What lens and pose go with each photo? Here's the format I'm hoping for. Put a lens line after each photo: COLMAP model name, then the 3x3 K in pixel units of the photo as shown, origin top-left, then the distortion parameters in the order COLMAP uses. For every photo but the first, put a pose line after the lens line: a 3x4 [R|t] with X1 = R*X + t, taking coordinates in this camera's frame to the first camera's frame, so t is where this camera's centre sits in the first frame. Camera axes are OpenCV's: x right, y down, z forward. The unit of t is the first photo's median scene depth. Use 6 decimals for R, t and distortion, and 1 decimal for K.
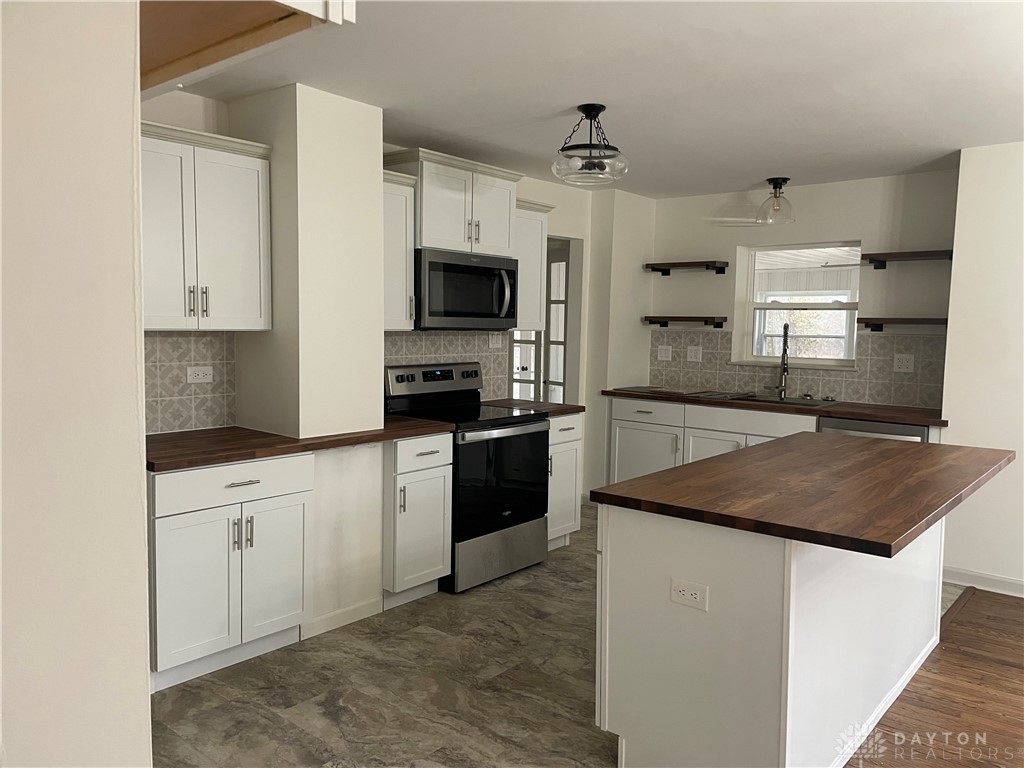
lens RADIAL K [[774.7, 0, 514.3], [0, 774.7, 393.4], [0, 0, 1]] dist [0.096735, -0.127619]
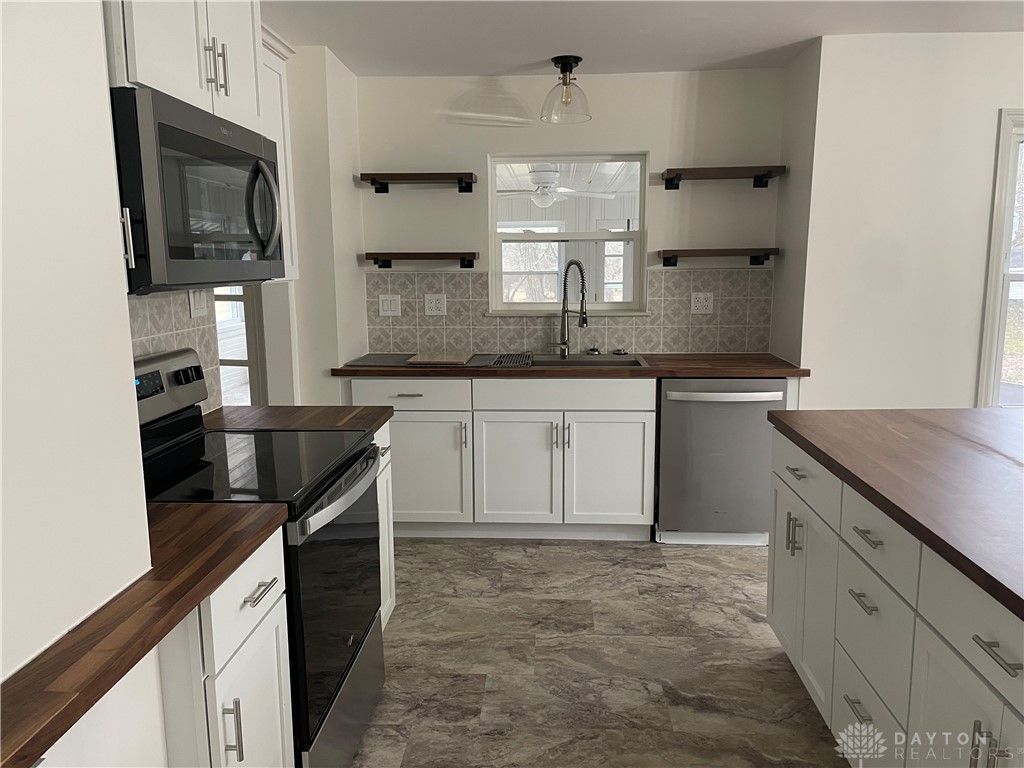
lens RADIAL K [[774.7, 0, 514.3], [0, 774.7, 393.4], [0, 0, 1]] dist [0.096735, -0.127619]
pose [[0.791033, -0.127567, 0.598325, -0.175531], [0.079747, 0.991175, 0.105894, -0.044910], [-0.606553, -0.036051, 0.794225, 0.429198]]
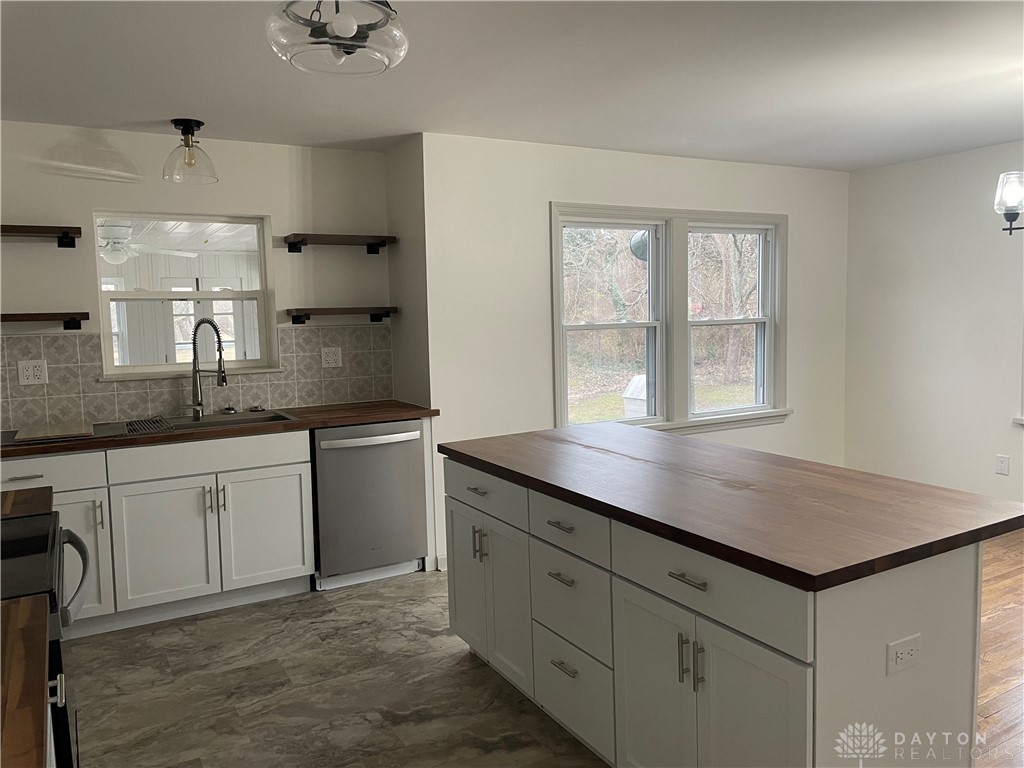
lens RADIAL K [[775.1, 0, 509.2], [0, 775.1, 378.9], [0, 0, 1]] dist [0.087871, -0.112841]
pose [[0.332294, -0.108103, 0.936960, -0.272293], [0.118965, 0.990280, 0.072064, -0.051776], [-0.935643, 0.087519, 0.341924, 0.479055]]
